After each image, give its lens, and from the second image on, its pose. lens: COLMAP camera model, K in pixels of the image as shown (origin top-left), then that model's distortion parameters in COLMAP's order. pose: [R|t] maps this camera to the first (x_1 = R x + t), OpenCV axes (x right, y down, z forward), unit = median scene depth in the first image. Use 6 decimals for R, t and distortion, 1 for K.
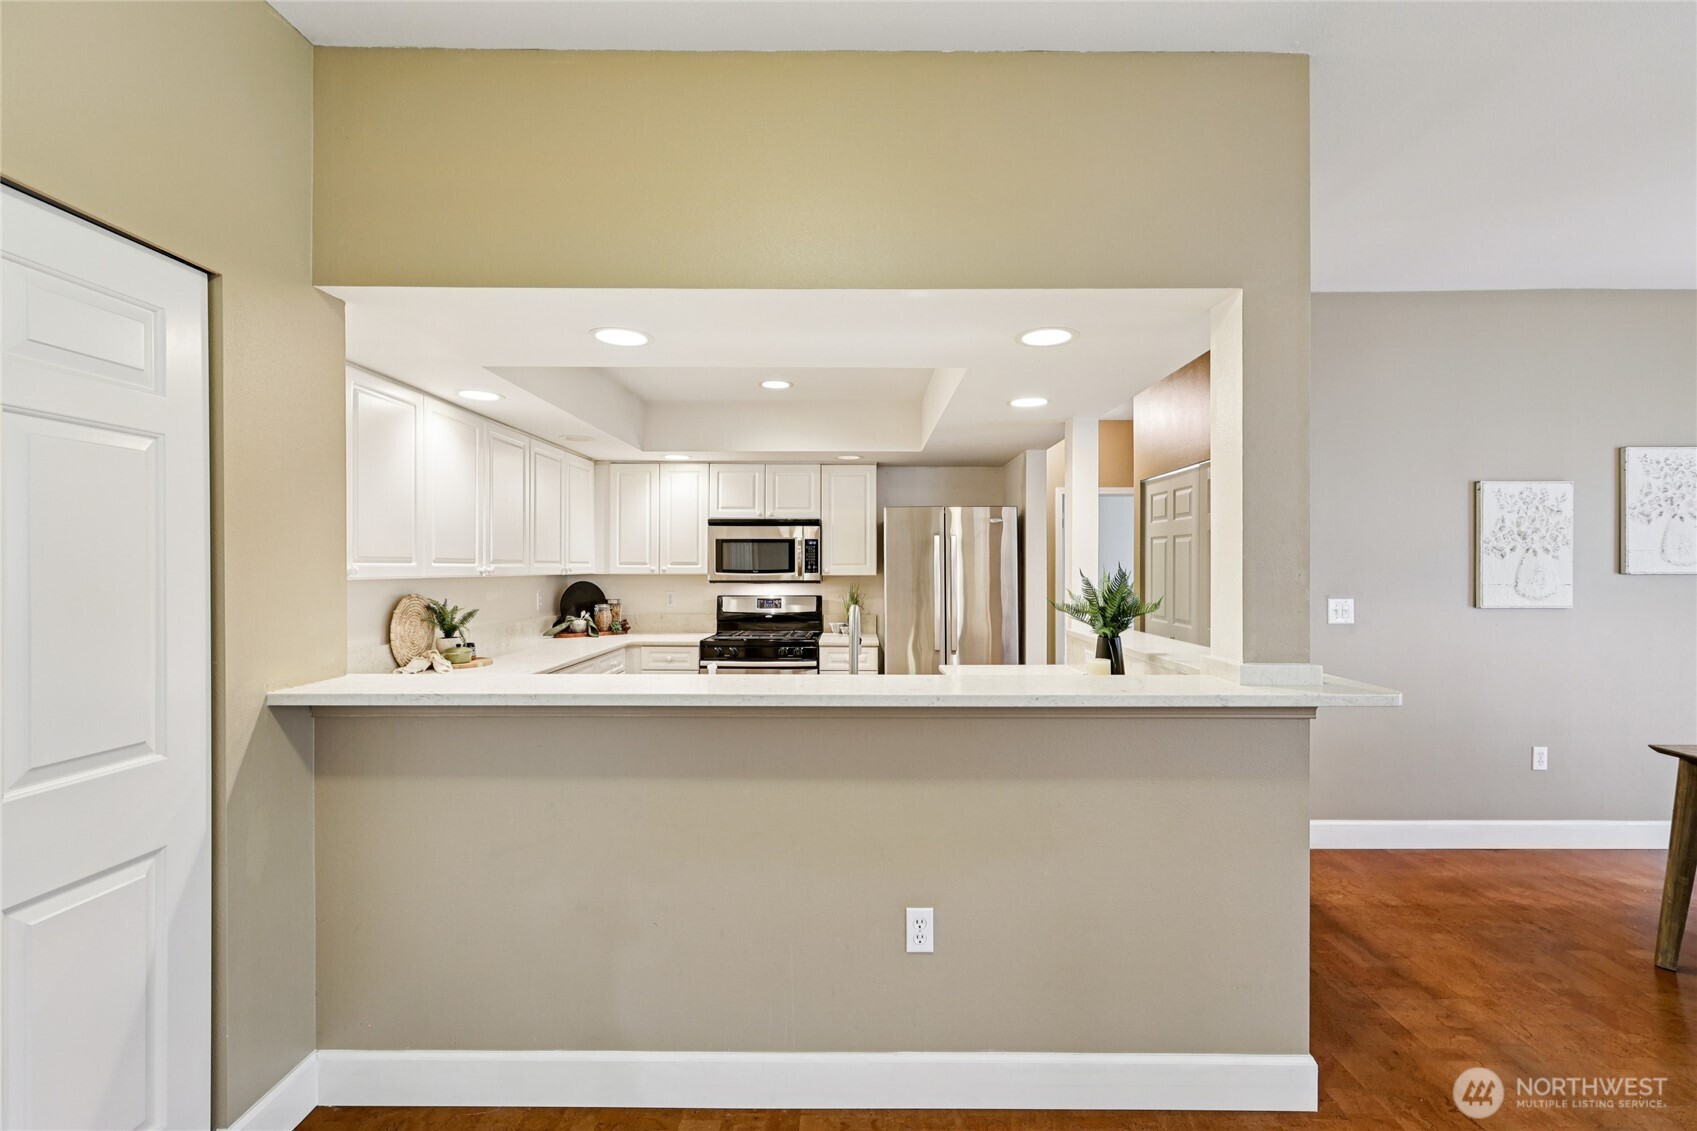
lens RADIAL K [[754.4, 0, 855.0], [0, 754.4, 567.5], [0, 0, 1]] dist [-0.001045, 0.001705]
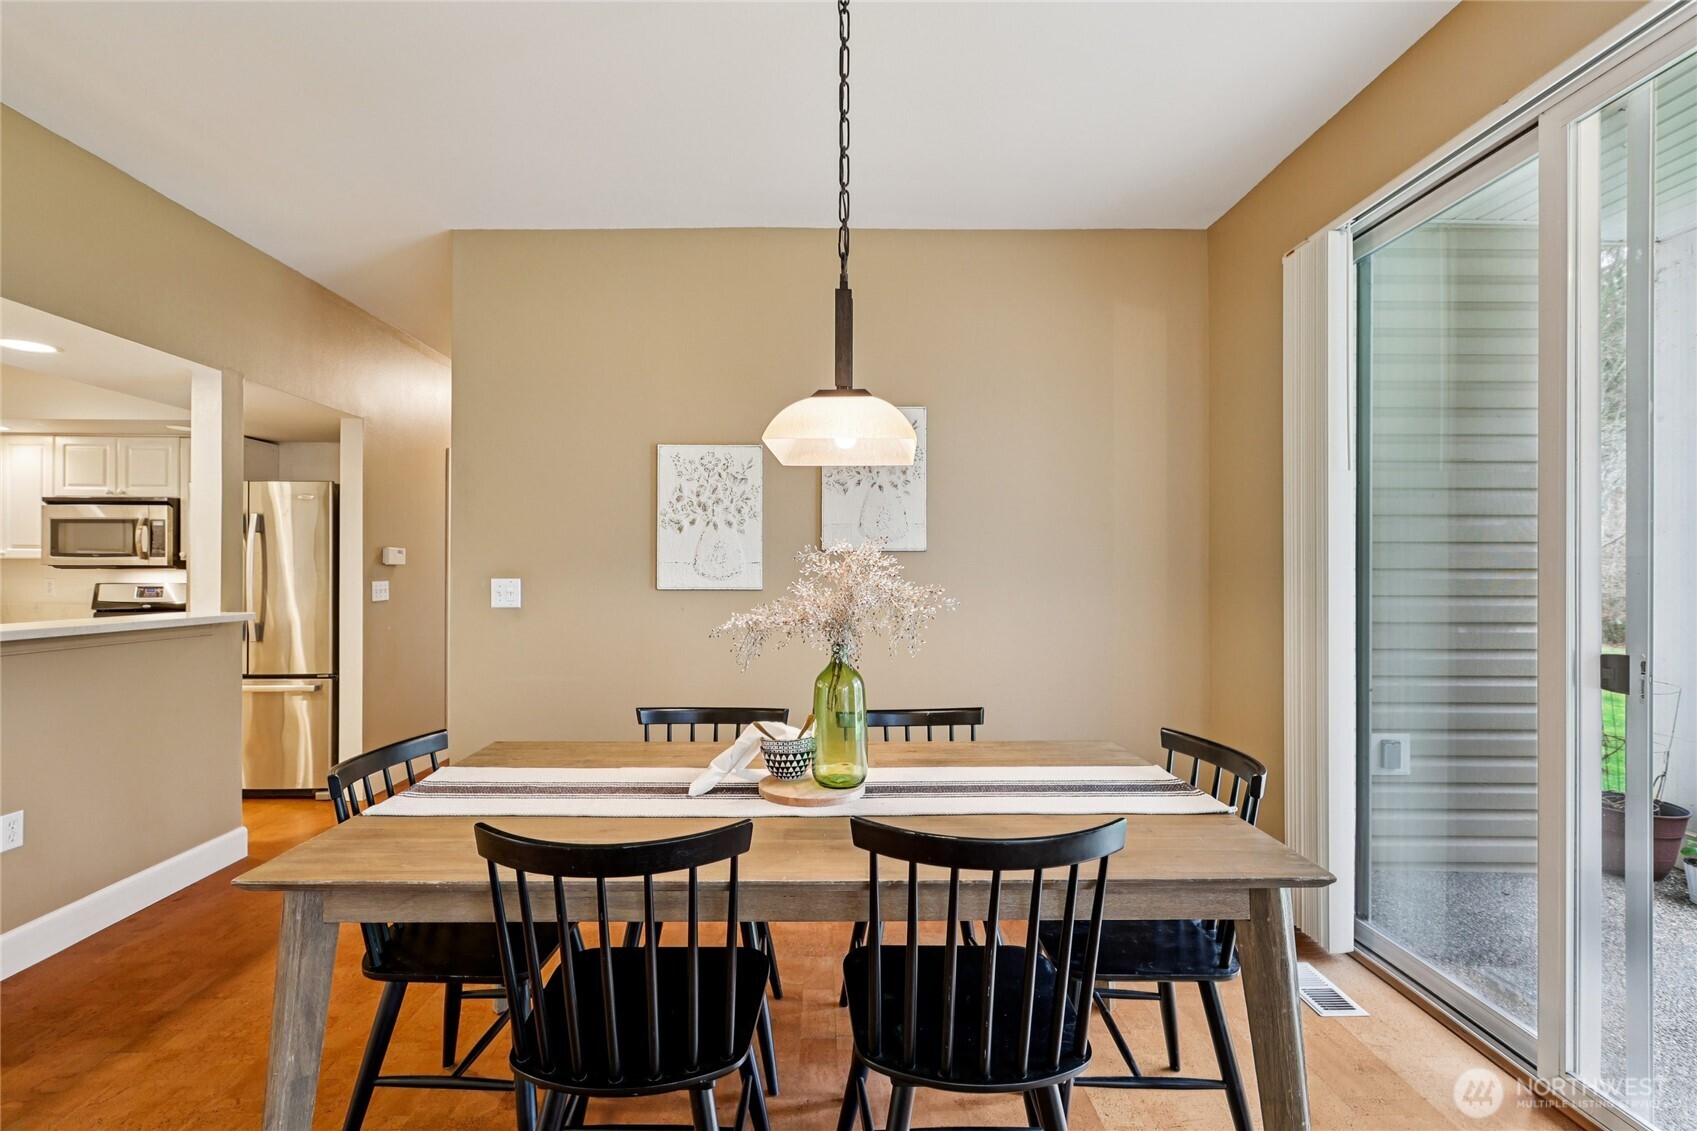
lens RADIAL K [[754.4, 0, 829.9], [0, 754.4, 578.8], [0, 0, 1]] dist [-0.001045, 0.001705]
pose [[0.999889, 0.002517, 0.014657, 0.887684], [-0.002610, 0.999977, 0.006326, 0.030933], [-0.014641, -0.006364, 0.999873, 0.103630]]
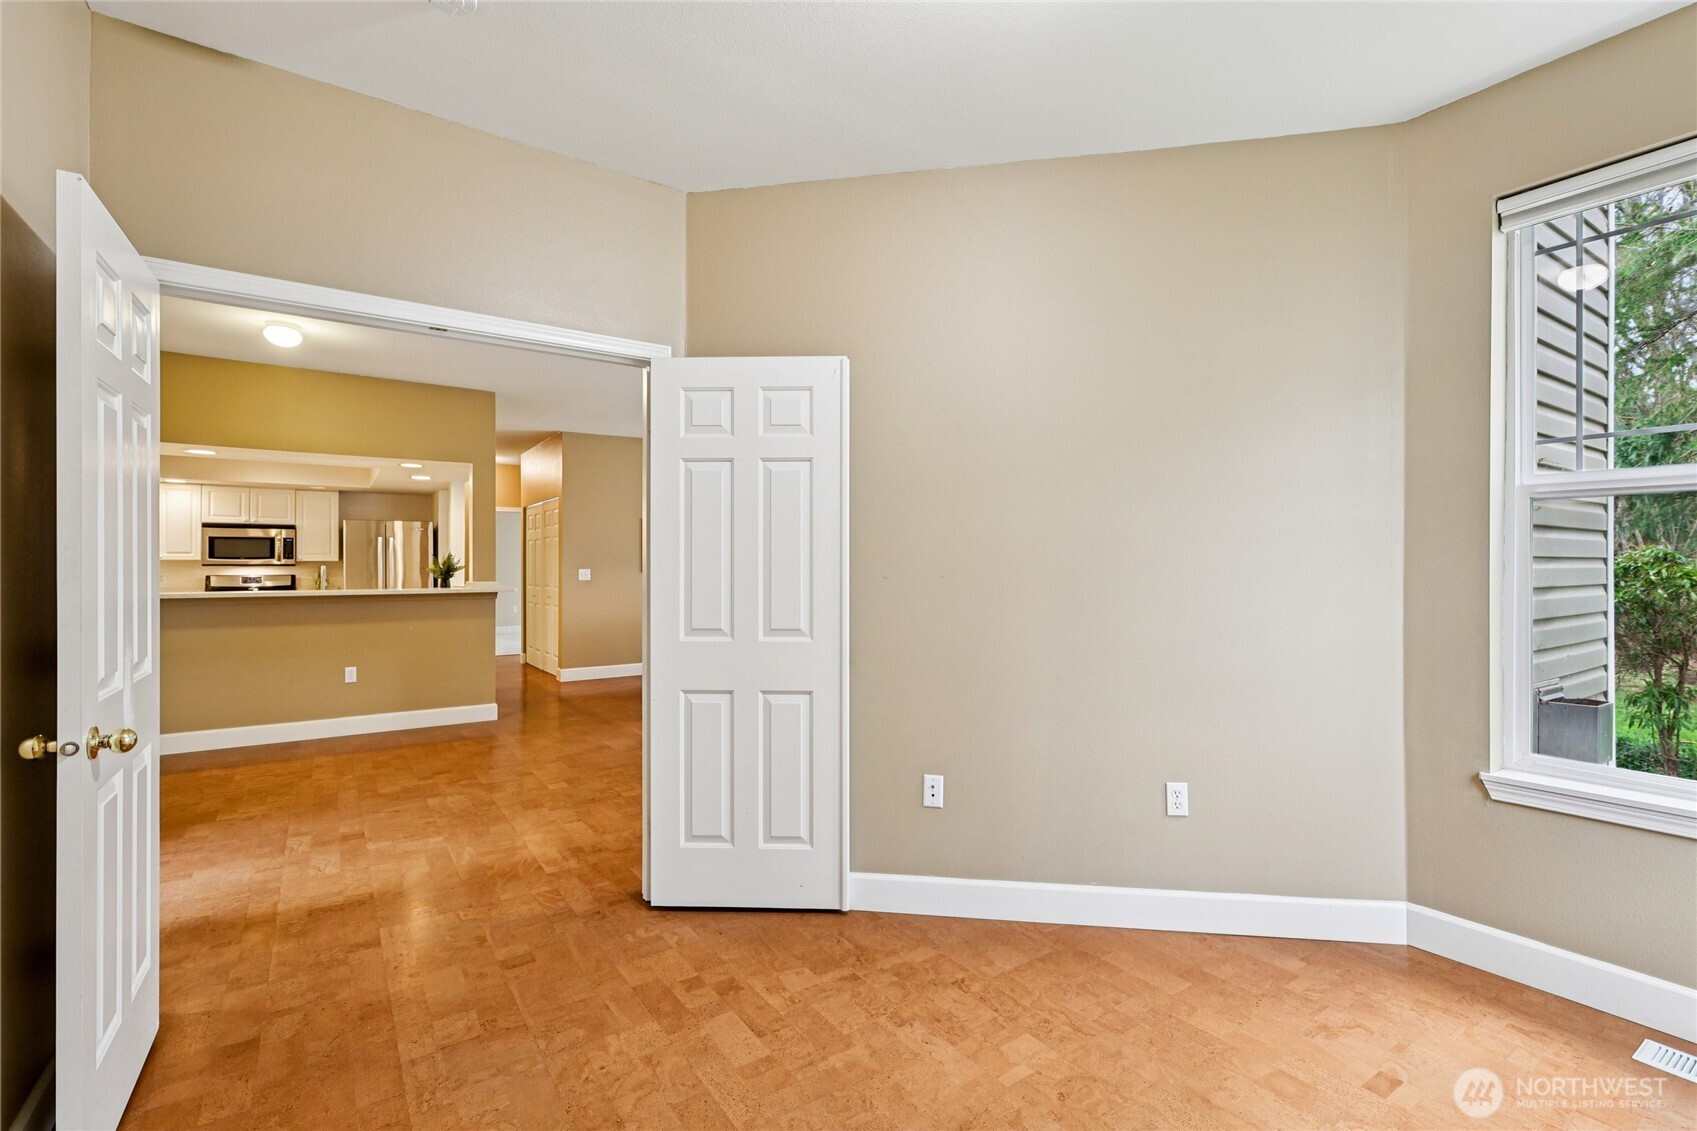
lens RADIAL K [[754.4, 0, 853.7], [0, 754.4, 561.9], [0, 0, 1]] dist [-0.001045, 0.001705]
pose [[0.816682, -0.000824, 0.577087, -0.003438], [0.004593, 0.999977, -0.005073, 0.031542], [-0.577069, 0.006794, 0.816667, -1.163377]]
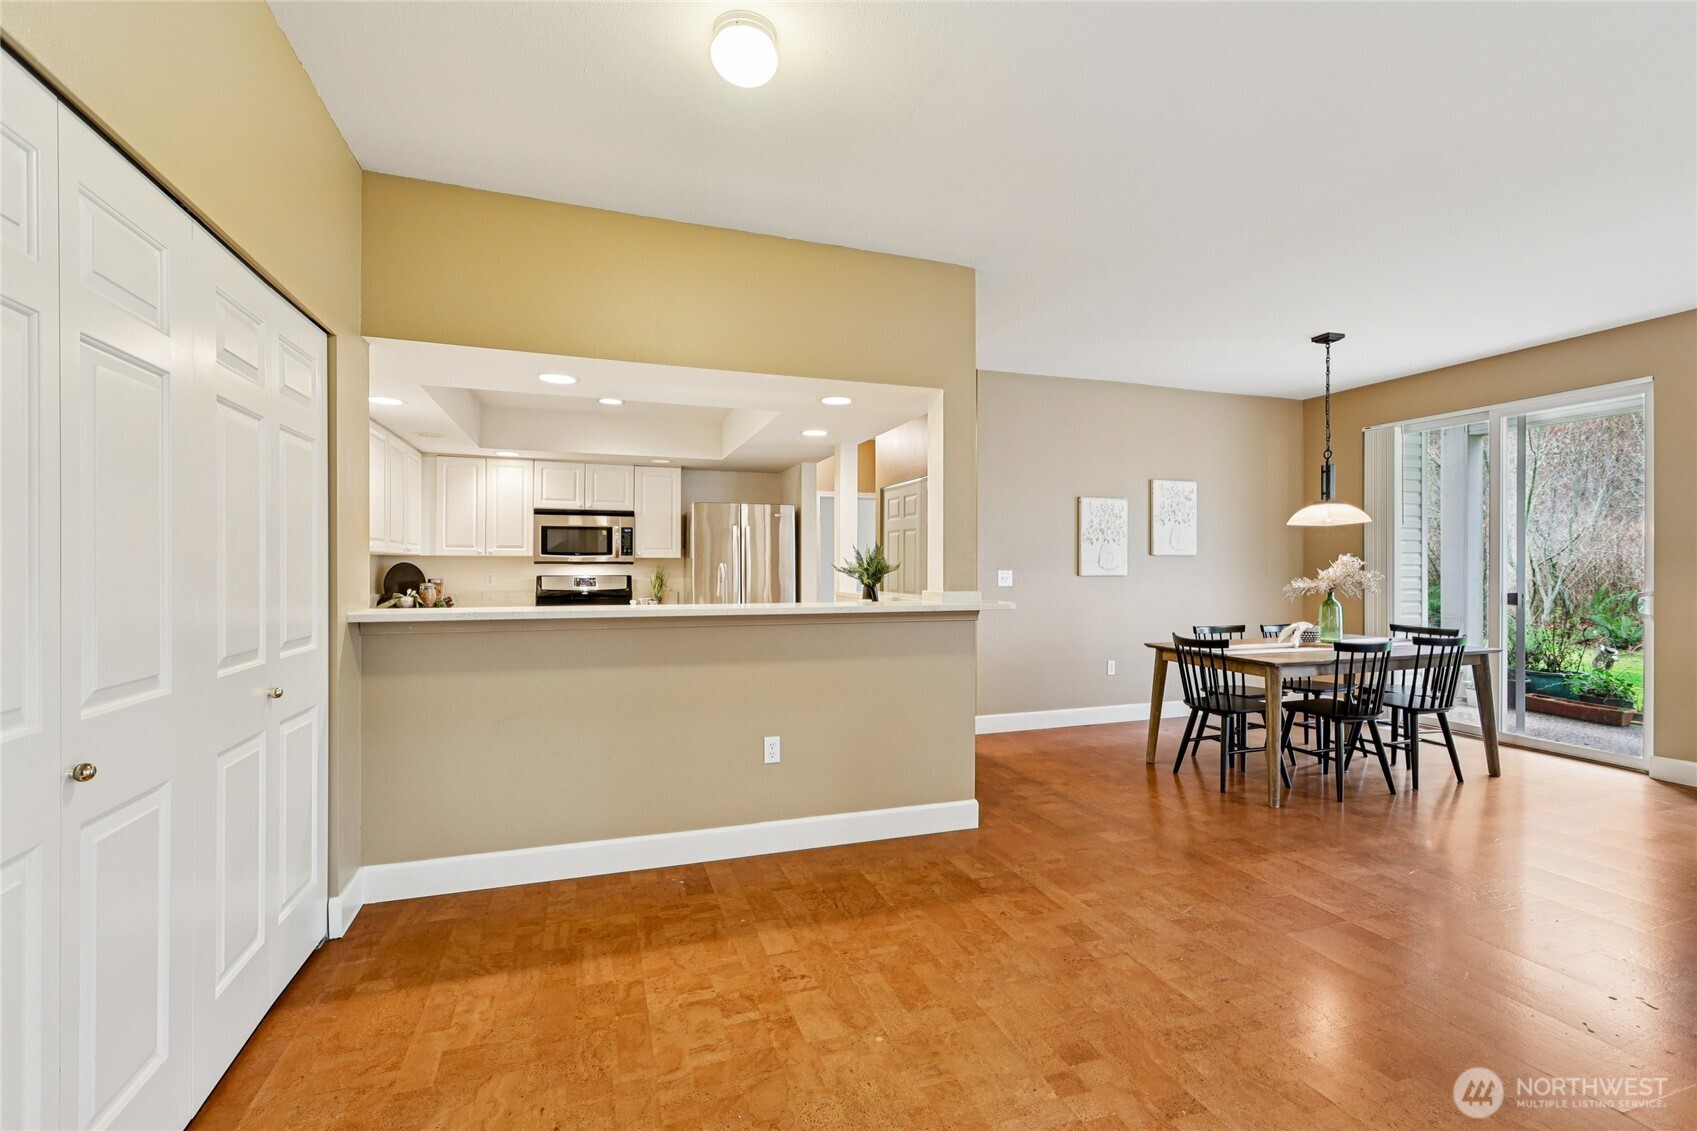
lens RADIAL K [[754.4, 0, 858.2], [0, 754.4, 569.2], [0, 0, 1]] dist [-0.001045, 0.001705]
pose [[0.940916, -0.000201, 0.338639, -0.143294], [-0.000640, 0.999997, 0.002373, 0.031577], [-0.338639, -0.002449, 0.940913, -0.311212]]
